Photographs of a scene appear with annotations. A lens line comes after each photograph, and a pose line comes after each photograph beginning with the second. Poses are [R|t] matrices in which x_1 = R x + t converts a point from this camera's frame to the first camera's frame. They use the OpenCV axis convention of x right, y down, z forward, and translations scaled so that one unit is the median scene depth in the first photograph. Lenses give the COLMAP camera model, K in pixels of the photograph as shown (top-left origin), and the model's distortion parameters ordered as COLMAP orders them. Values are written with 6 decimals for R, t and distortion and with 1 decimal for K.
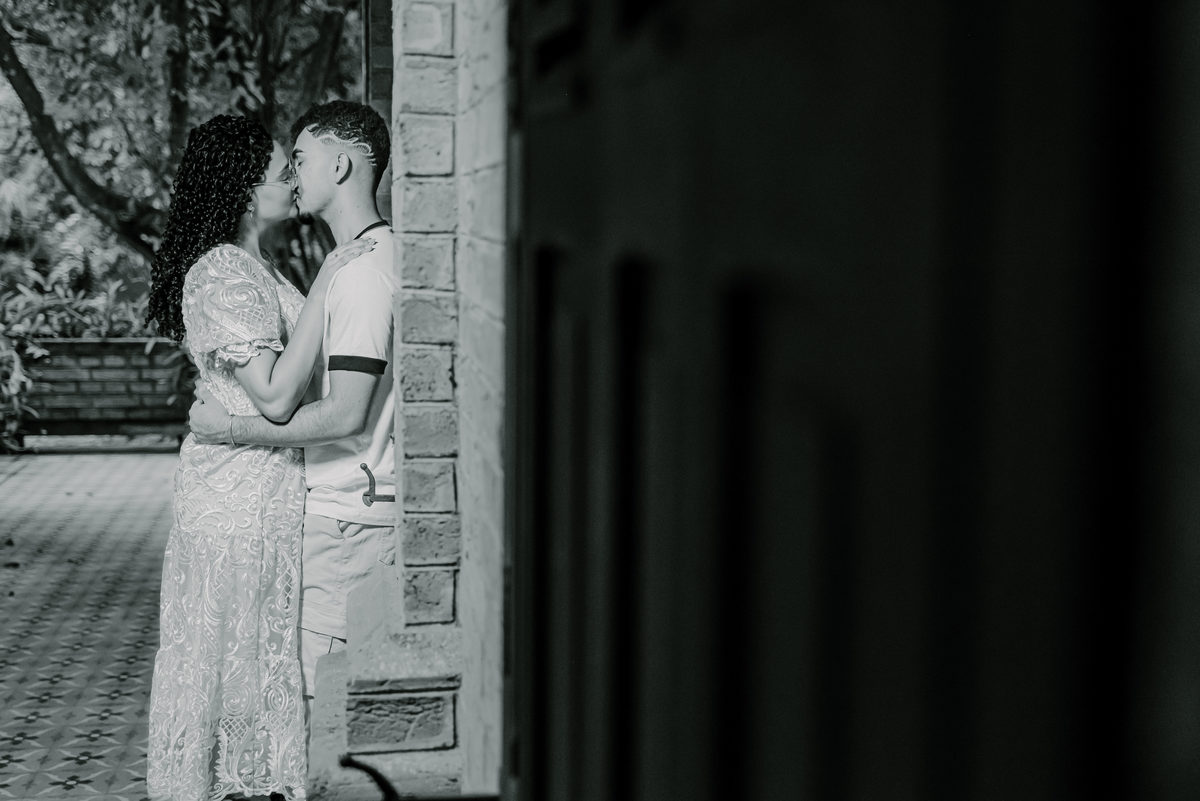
lens RADIAL K [[1664.1, 0, 599.9], [0, 1664.1, 400.2], [0, 0, 1]] dist [-0.075803, 0.000000]
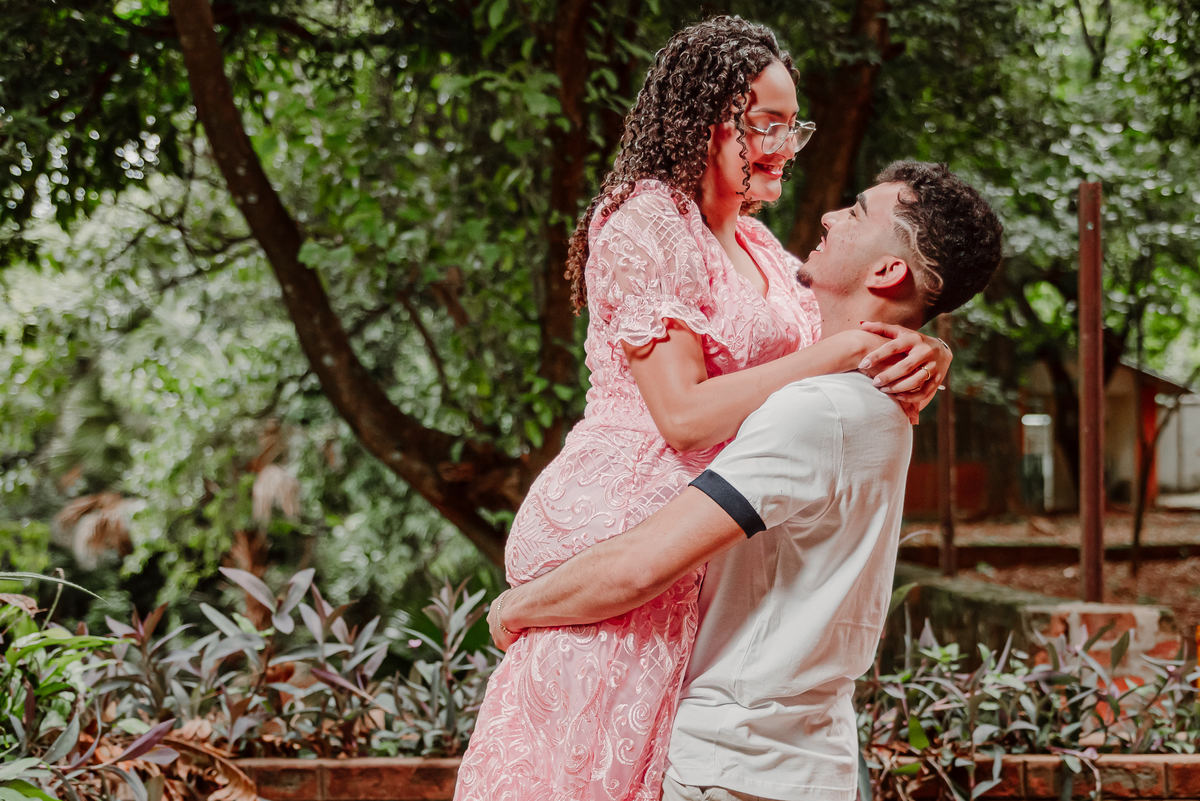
lens RADIAL K [[1523.2, 0, 599.9], [0, 1523.2, 400.6], [0, 0, 1]] dist [-0.002938, 0.000000]
pose [[0.988444, -0.039675, -0.146299, -0.170815], [0.009449, 0.979389, -0.201764, -0.036670], [0.151289, 0.198050, 0.968446, 0.539318]]
